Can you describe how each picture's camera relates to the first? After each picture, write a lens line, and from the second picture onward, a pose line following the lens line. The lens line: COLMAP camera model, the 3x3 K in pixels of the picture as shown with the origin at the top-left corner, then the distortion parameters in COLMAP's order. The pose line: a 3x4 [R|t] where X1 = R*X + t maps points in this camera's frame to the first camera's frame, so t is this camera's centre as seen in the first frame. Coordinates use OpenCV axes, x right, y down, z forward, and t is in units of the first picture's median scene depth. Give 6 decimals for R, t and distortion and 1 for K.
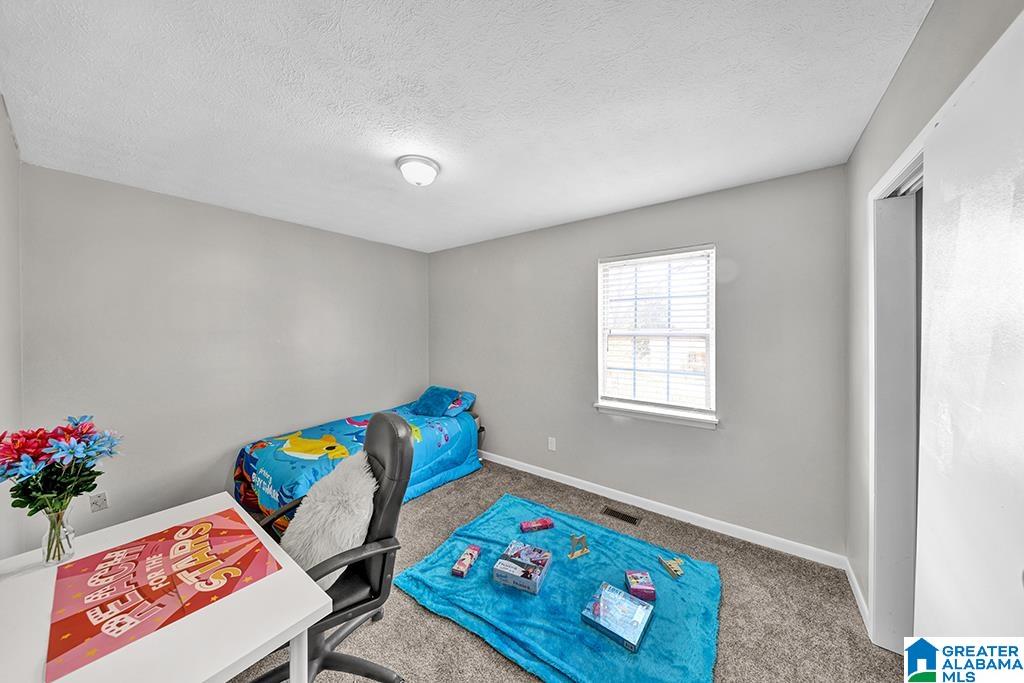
lens RADIAL K [[324.4, 0, 519.2], [0, 324.4, 325.6], [0, 0, 1]] dist [-0.004961, -0.001281]
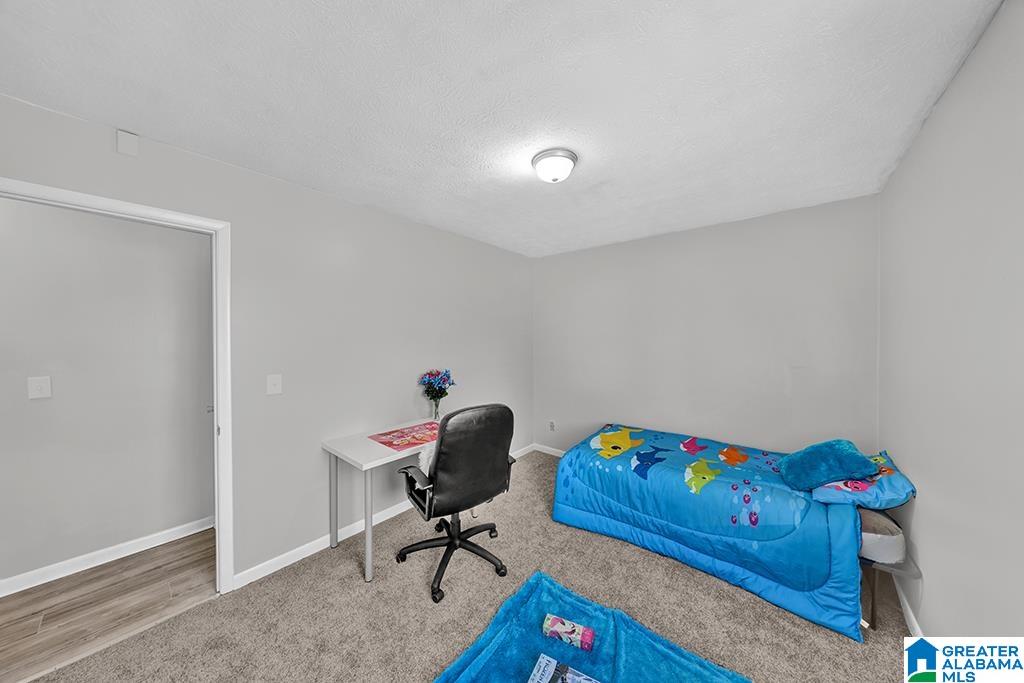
lens RADIAL K [[324.4, 0, 512.2], [0, 324.4, 340.4], [0, 0, 1]] dist [-0.004961, -0.001281]
pose [[-0.080329, 0.022648, -0.996511, 0.523473], [0.005608, 0.999736, 0.022270, 0.000170], [0.996753, -0.003799, -0.080434, 0.789429]]
